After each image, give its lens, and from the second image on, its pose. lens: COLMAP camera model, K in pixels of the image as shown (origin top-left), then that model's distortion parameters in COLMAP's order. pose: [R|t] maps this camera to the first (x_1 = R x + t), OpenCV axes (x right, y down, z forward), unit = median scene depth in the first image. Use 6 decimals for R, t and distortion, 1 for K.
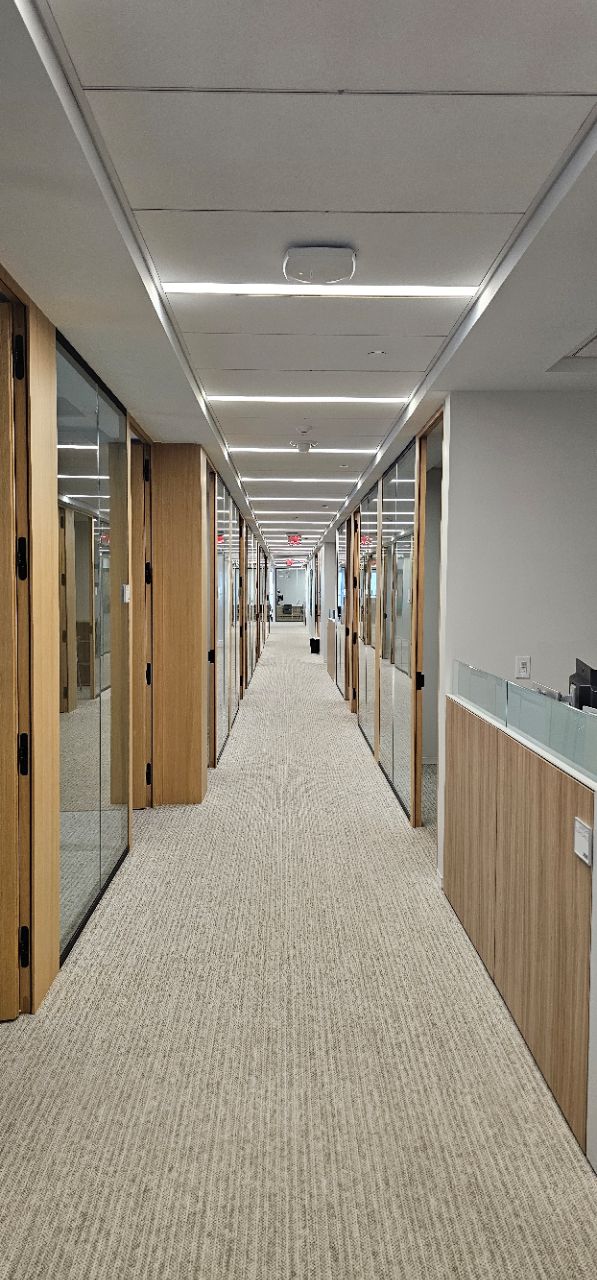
lens RADIAL K [[956.4, 0, 292.8], [0, 956.4, 652.9], [0, 0, 1]] dist [0.066034, -0.068160]
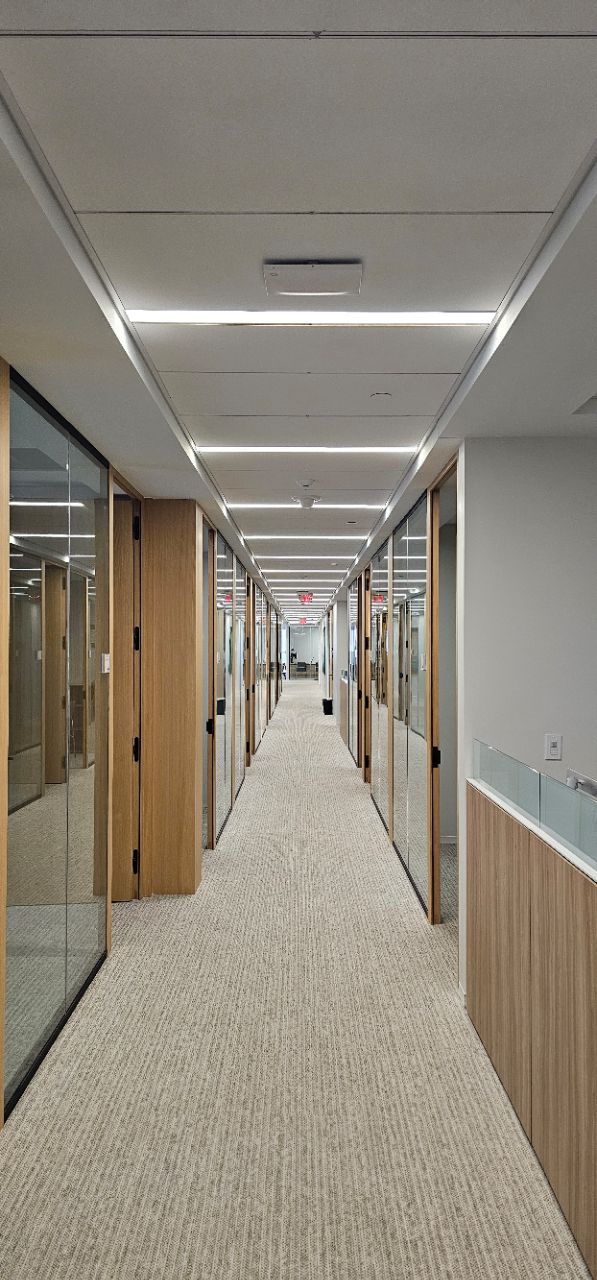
lens RADIAL K [[956.4, 0, 301.0], [0, 956.4, 638.9], [0, 0, 1]] dist [0.066034, -0.068160]
pose [[0.999956, -0.004654, -0.008173, 0.016089], [0.004040, 0.997285, -0.073527, -0.018049], [0.008493, 0.073490, 0.997260, 0.106215]]
